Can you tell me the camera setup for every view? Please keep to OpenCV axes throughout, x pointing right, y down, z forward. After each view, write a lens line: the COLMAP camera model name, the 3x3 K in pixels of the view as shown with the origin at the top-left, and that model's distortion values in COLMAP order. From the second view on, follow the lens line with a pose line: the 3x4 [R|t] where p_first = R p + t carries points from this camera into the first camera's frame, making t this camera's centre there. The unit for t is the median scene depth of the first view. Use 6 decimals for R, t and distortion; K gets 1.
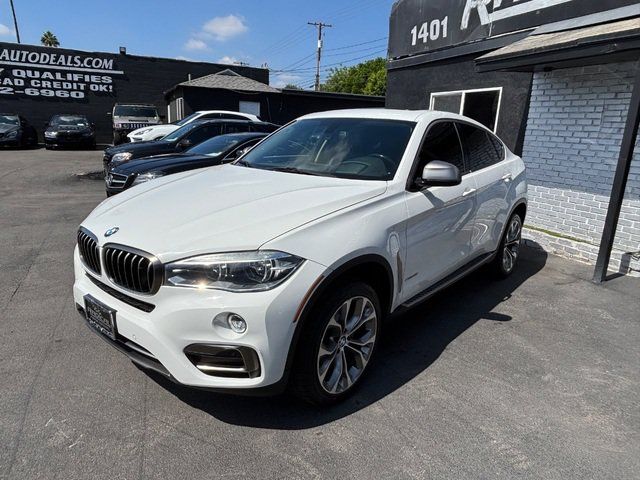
lens RADIAL K [[425.7, 0, 314.8], [0, 425.7, 237.5], [0, 0, 1]] dist [0.027056, -0.039132]
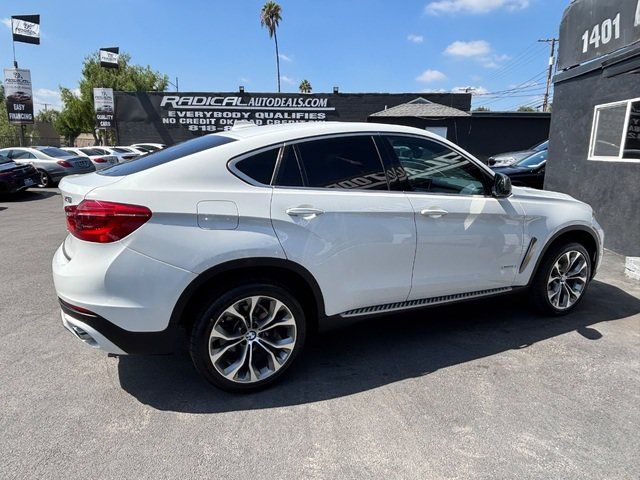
lens RADIAL K [[414.9, 0, 315.1], [0, 414.9, 238.2], [0, 0, 1]] dist [0.028872, -0.036176]
pose [[0.867961, 0.076378, -0.490724, 0.096187], [-0.102656, 0.994356, -0.026808, 0.000462], [0.485907, 0.073644, 0.870903, 0.016125]]
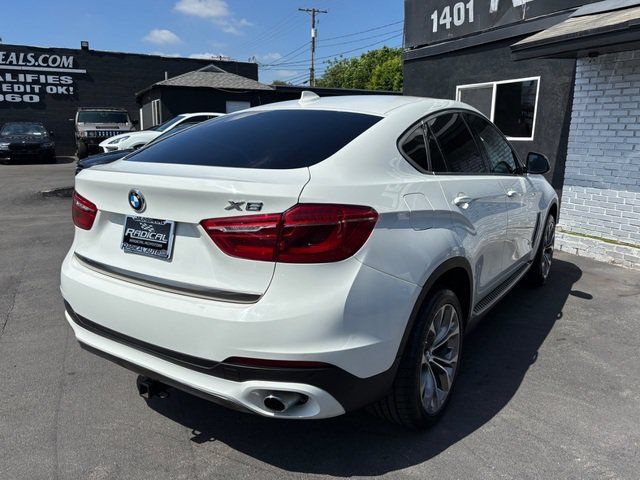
lens RADIAL K [[510.0, 0, 320.6], [0, 510.0, 239.3], [0, 0, 1]] dist [0.057233, -0.069106]
pose [[0.999325, -0.031899, 0.018202, -0.014968], [0.032647, 0.998567, -0.042404, 0.004307], [-0.016823, 0.042970, 0.998935, -0.011981]]
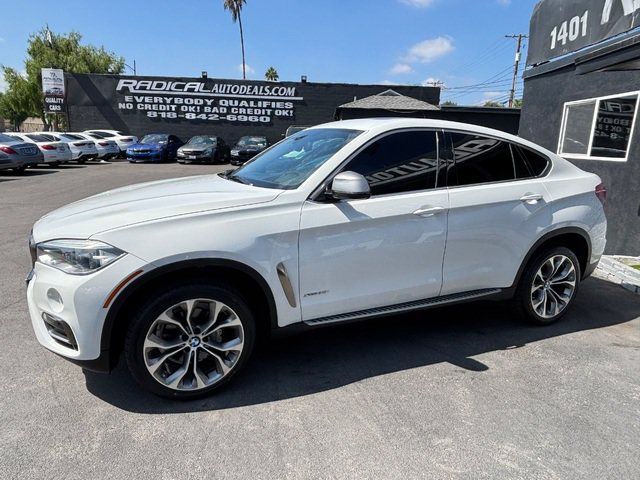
lens RADIAL K [[425.7, 0, 314.8], [0, 425.7, 237.5], [0, 0, 1]] dist [0.027056, -0.039132]
pose [[0.903448, 0.086282, -0.419926, 0.091055], [-0.105060, 0.994228, -0.021746, -0.001446], [0.415626, 0.063764, 0.907298, 0.021554]]
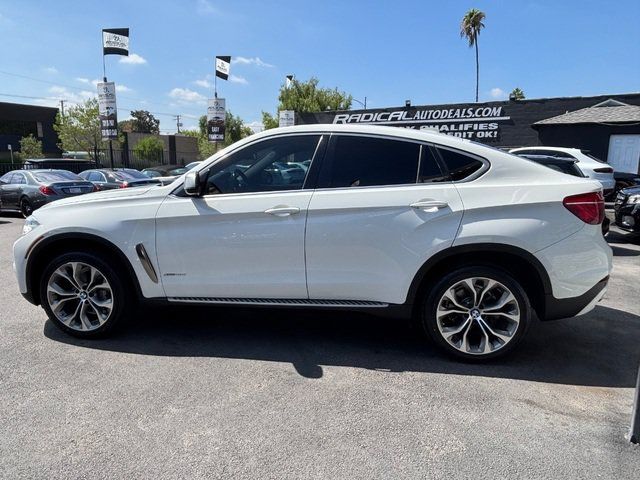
lens RADIAL K [[425.8, 0, 315.4], [0, 425.8, 239.2], [0, 0, 1]] dist [0.031028, -0.046719]
pose [[0.547794, 0.113467, -0.828883, 0.200658], [-0.197809, 0.980234, 0.003458, -0.011045], [0.812892, 0.162066, 0.559412, 0.099436]]
